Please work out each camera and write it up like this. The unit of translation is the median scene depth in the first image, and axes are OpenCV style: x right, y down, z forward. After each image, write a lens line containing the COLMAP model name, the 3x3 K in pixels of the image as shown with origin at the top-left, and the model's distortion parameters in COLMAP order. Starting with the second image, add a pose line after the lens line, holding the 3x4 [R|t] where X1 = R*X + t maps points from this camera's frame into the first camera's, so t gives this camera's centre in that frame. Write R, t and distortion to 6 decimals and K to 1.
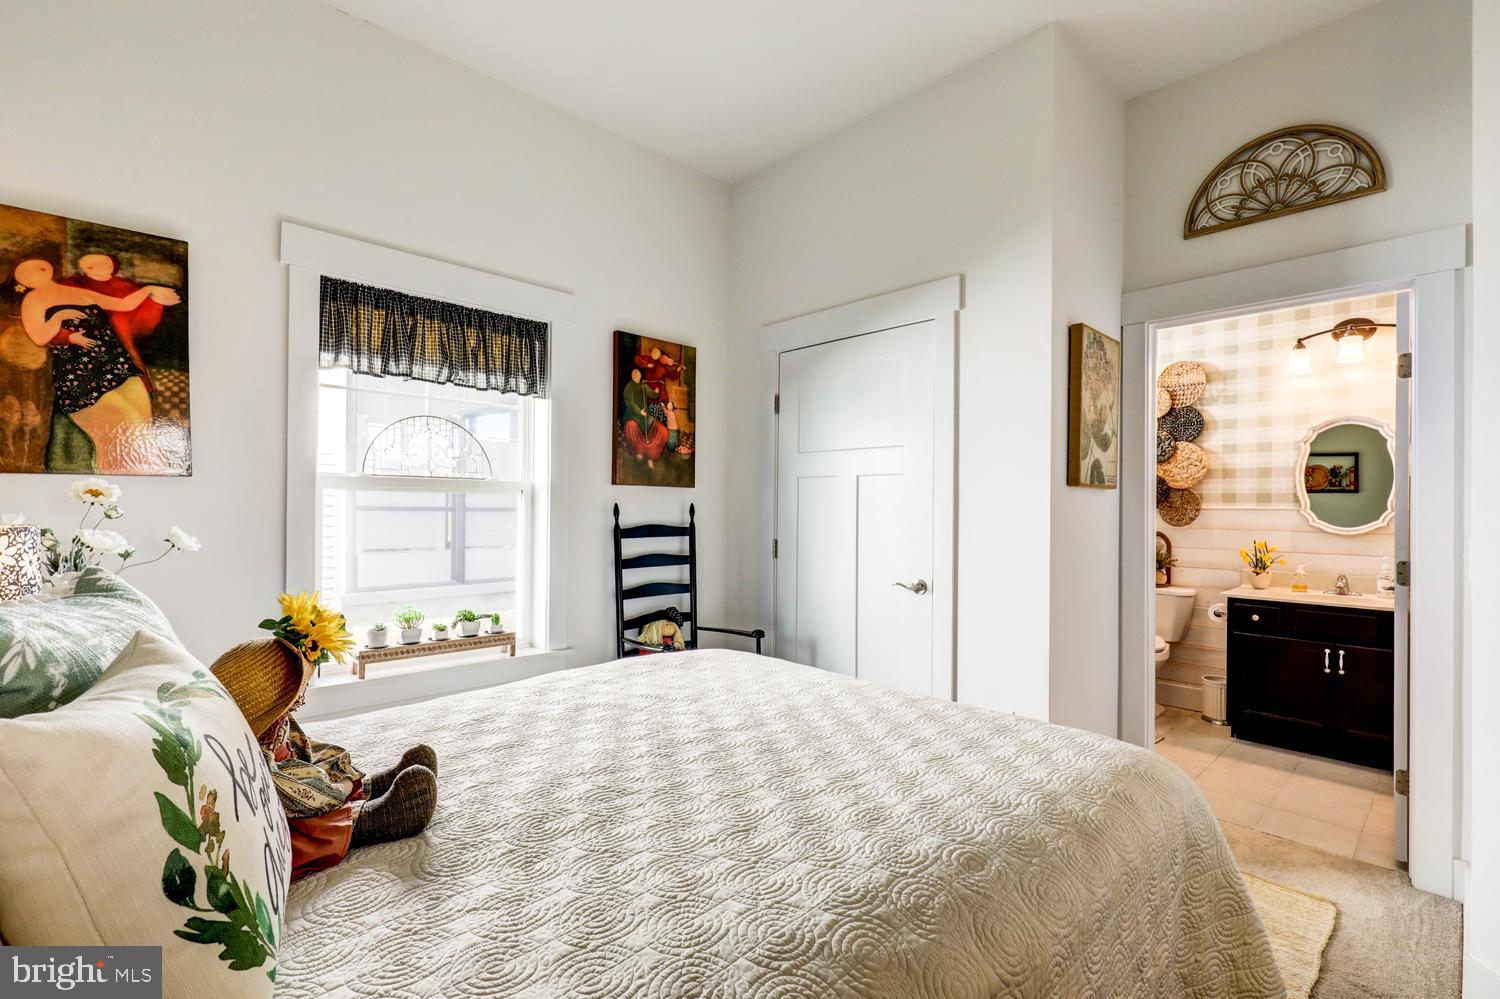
lens RADIAL K [[674.5, 0, 748.0], [0, 674.5, 509.1], [0, 0, 1]] dist [-0.002930, -0.001159]
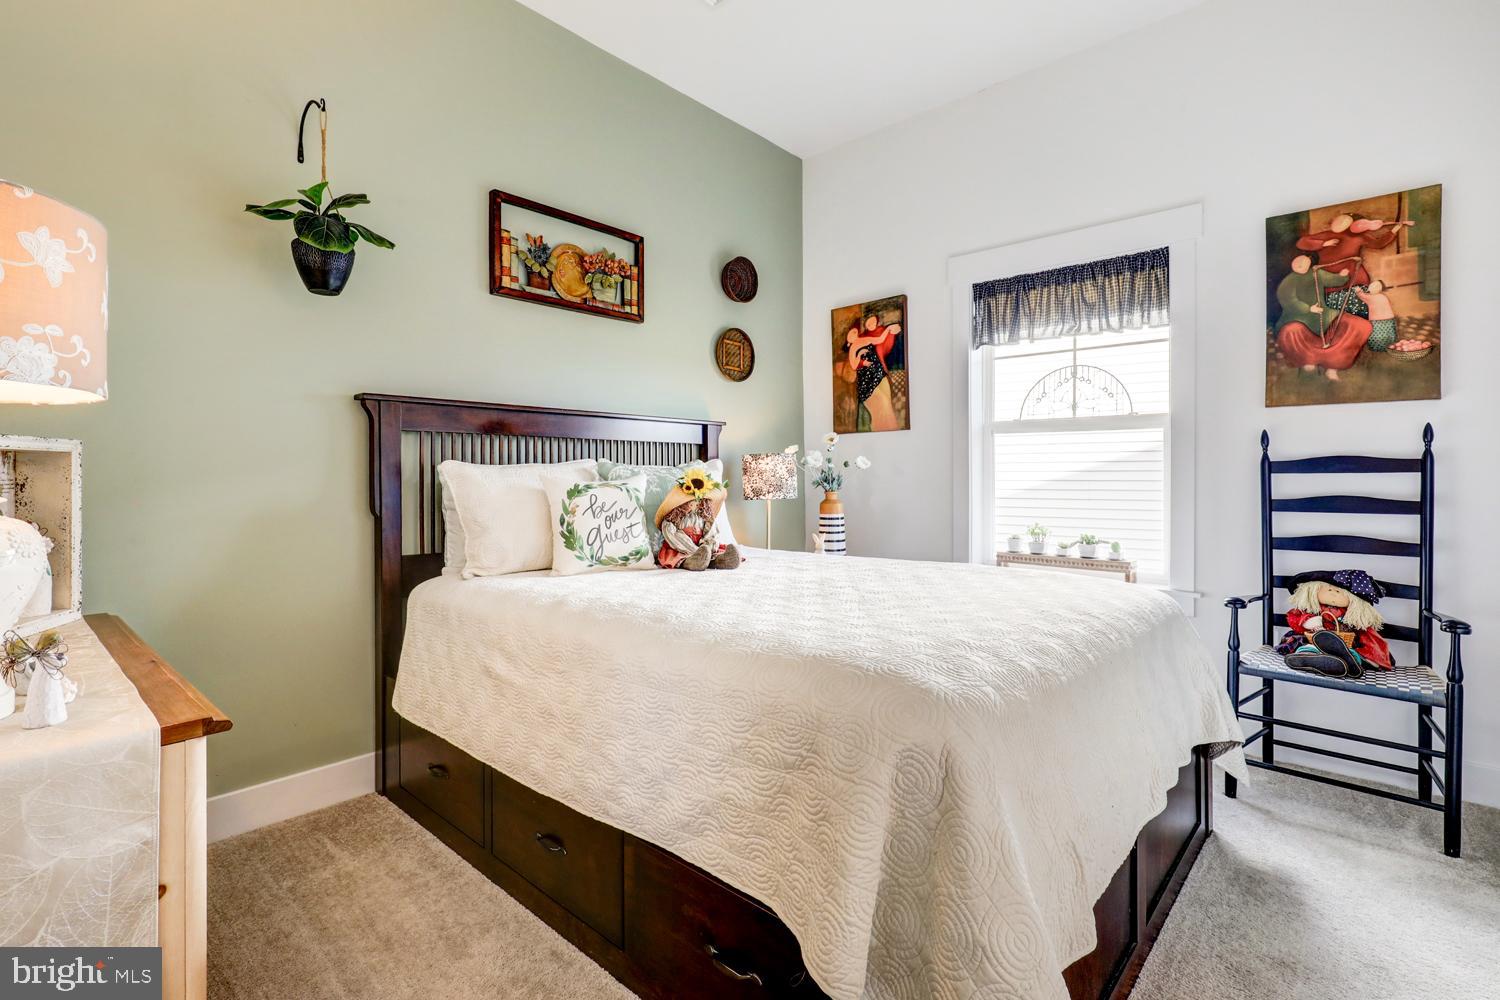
lens RADIAL K [[674.5, 0, 735.8], [0, 674.5, 472.3], [0, 0, 1]] dist [-0.002930, -0.001159]
pose [[0.055445, -0.004189, -0.998453, 0.582204], [0.001052, 0.999991, -0.004137, 0.045172], [0.998461, -0.000821, 0.055449, 0.313879]]
